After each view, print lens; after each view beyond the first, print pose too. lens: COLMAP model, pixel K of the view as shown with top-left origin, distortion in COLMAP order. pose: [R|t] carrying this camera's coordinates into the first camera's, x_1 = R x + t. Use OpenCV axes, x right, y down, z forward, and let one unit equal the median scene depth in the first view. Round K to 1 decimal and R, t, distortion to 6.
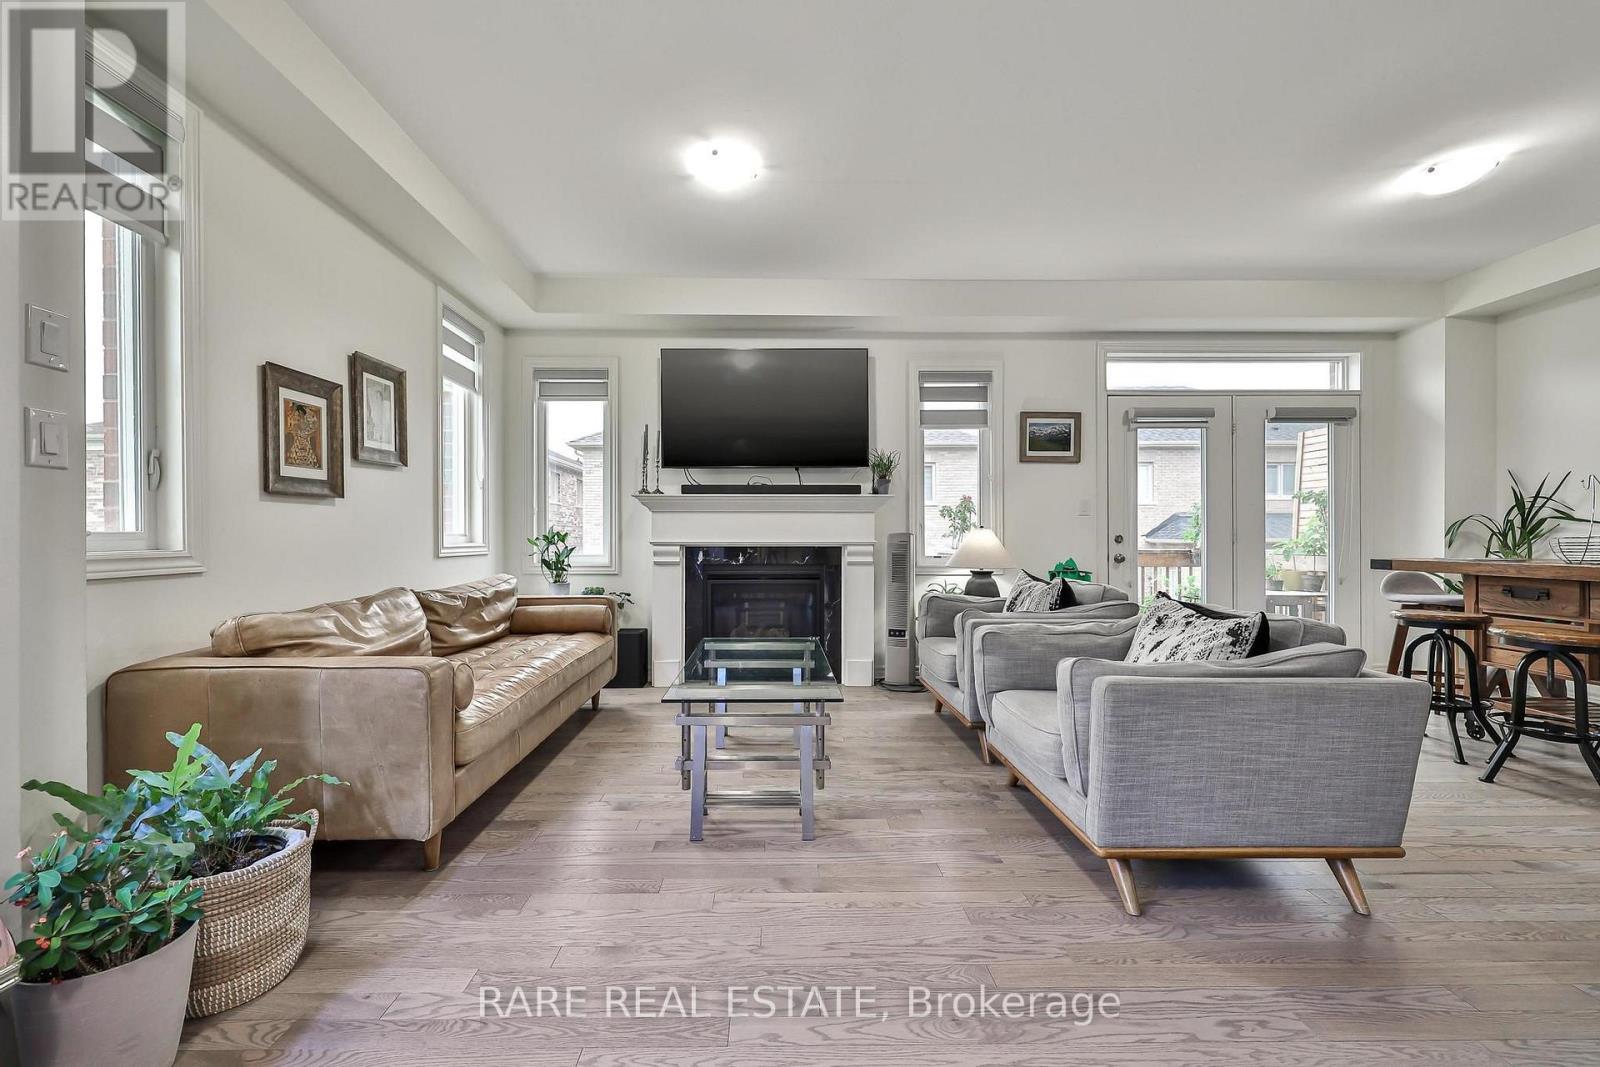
lens RADIAL K [[655.4, 0, 785.0], [0, 655.4, 537.8], [0, 0, 1]] dist [-0.002804, -0.001121]
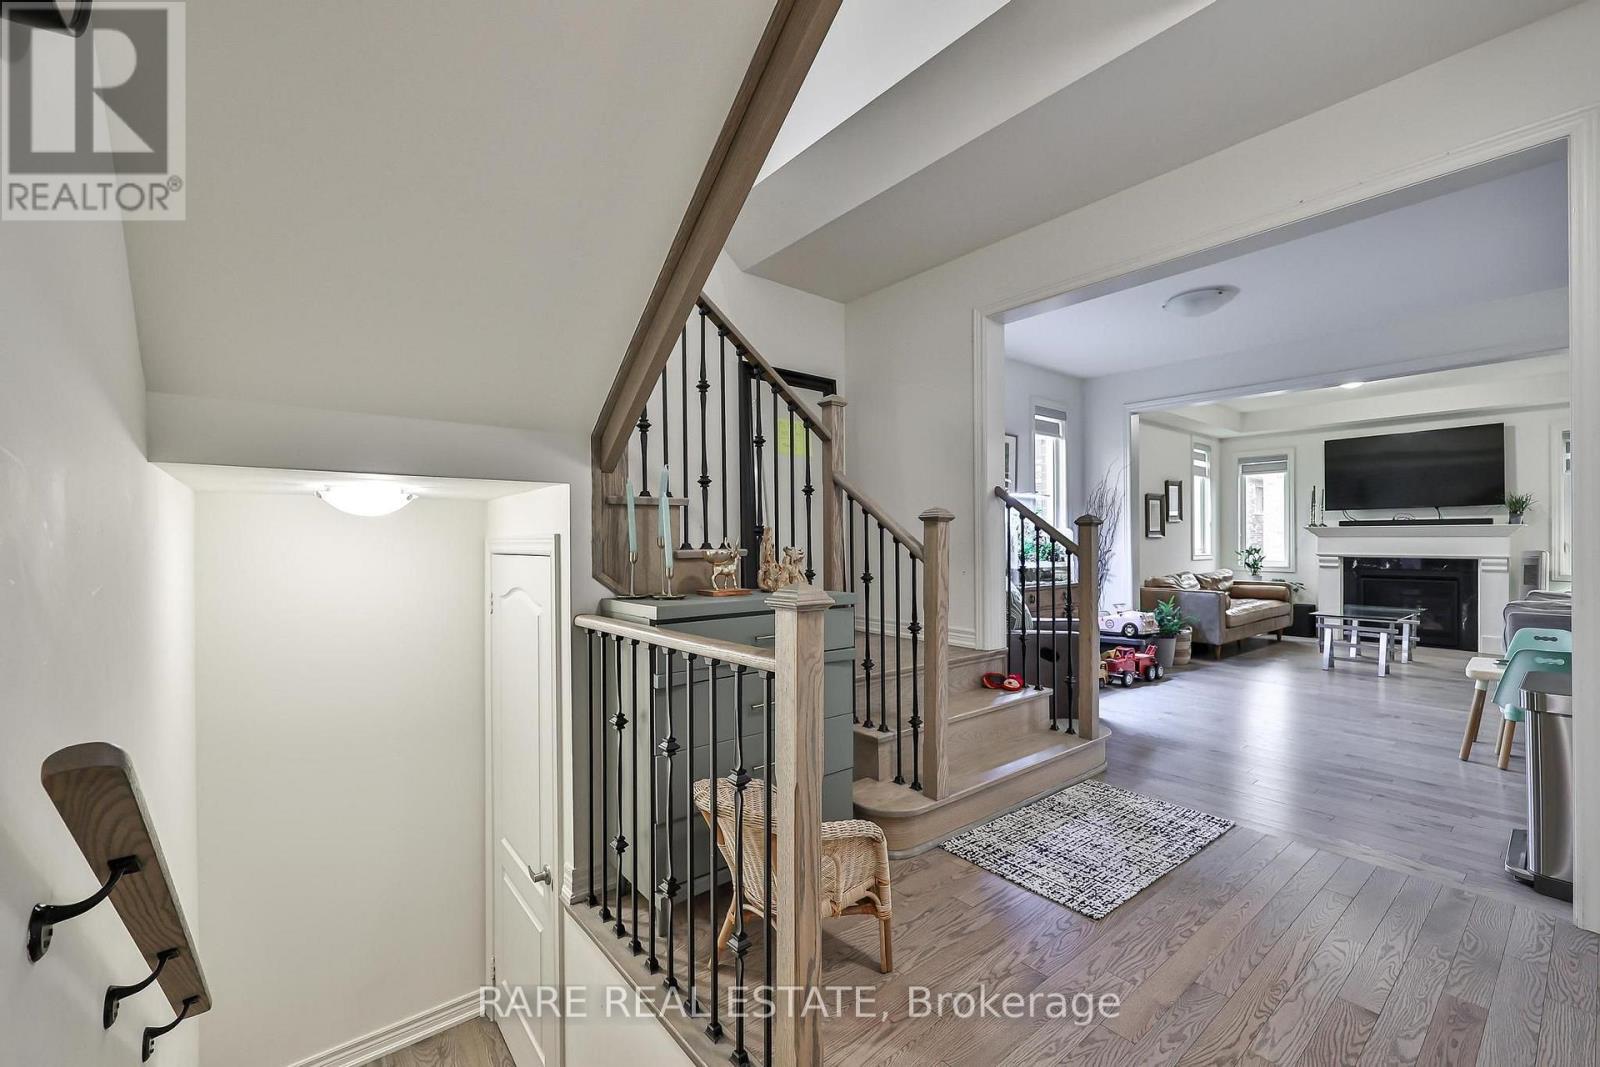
lens RADIAL K [[655.4, 0, 788.6], [0, 655.4, 541.1], [0, 0, 1]] dist [-0.002804, -0.001121]
pose [[0.605325, -0.000217, -0.795978, 0.326634], [-0.001551, 0.999998, -0.001453, -0.023579], [0.795977, 0.002114, 0.605324, -1.162515]]
